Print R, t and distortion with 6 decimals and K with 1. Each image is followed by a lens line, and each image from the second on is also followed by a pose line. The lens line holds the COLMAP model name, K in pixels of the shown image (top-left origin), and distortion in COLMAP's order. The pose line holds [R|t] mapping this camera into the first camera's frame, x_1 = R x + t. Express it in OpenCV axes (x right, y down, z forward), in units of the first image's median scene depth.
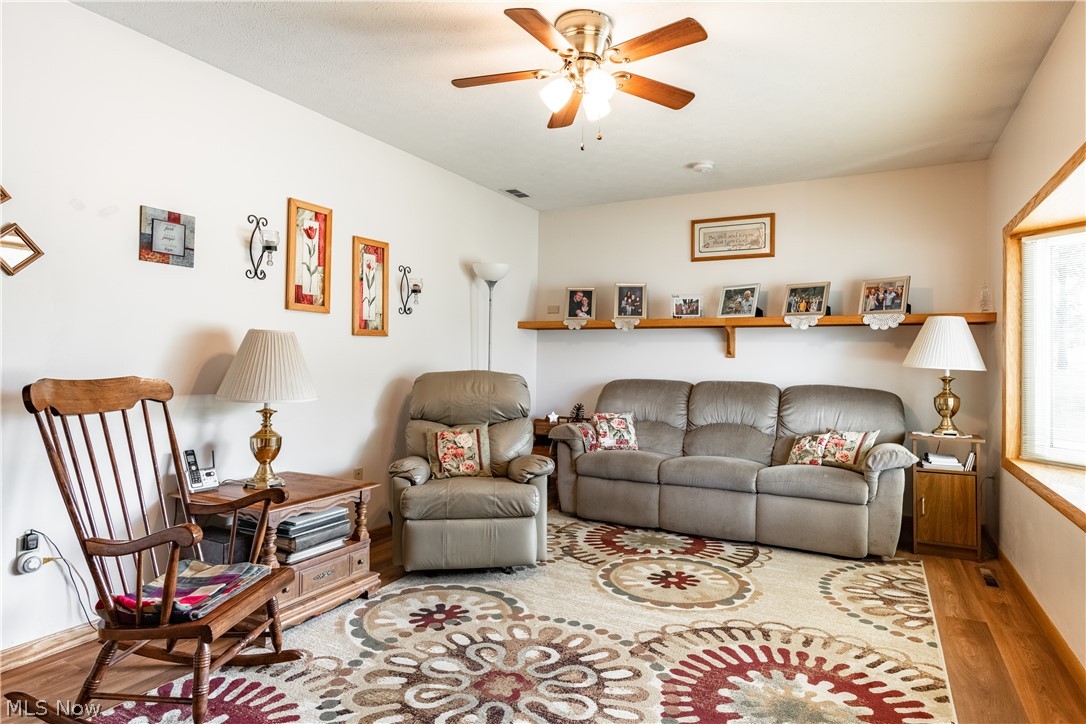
lens RADIAL K [[620.6, 0, 554.4], [0, 620.6, 358.2], [0, 0, 1]] dist [-0.006952, 0.000189]
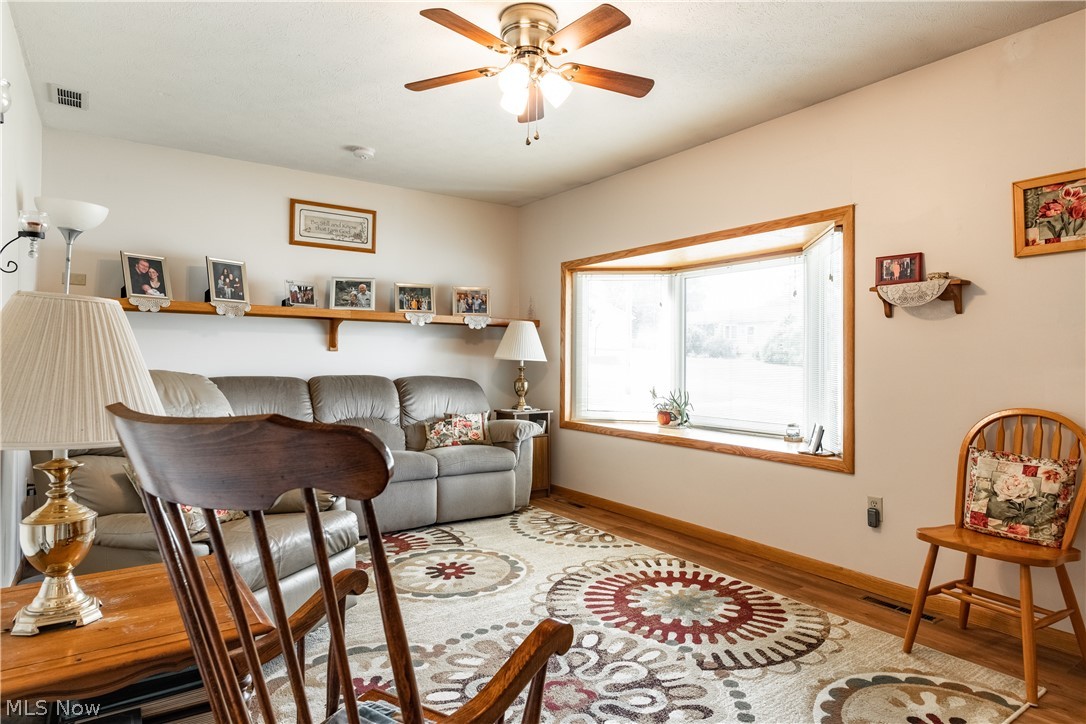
lens RADIAL K [[620.6, 0, 550.7], [0, 620.6, 357.8], [0, 0, 1]] dist [-0.006952, 0.000189]
pose [[0.456995, -0.007669, 0.889436, -0.612775], [-0.006589, 0.999906, 0.012007, -0.005949], [-0.889445, -0.011348, 0.456901, 0.376371]]
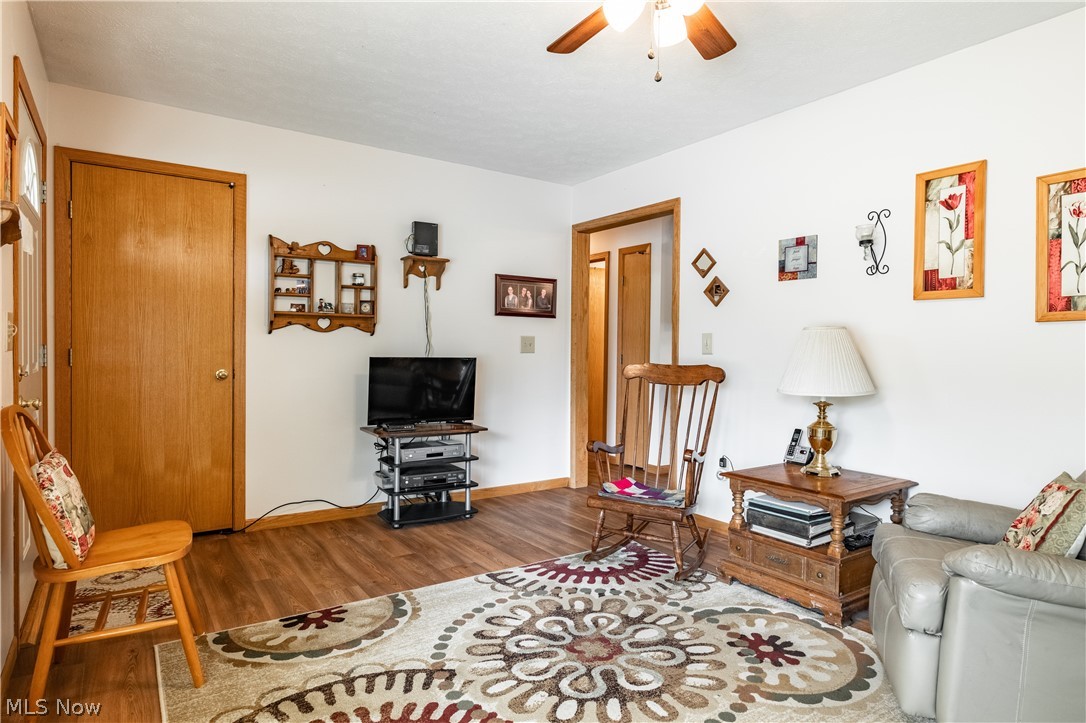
lens RADIAL K [[620.6, 0, 542.7], [0, 620.6, 363.9], [0, 0, 1]] dist [-0.006952, 0.000189]
pose [[-0.475022, 0.005623, -0.879956, 0.592603], [-0.011658, 0.999852, 0.012682, 0.007874], [0.879897, 0.016283, -0.474886, 0.922962]]
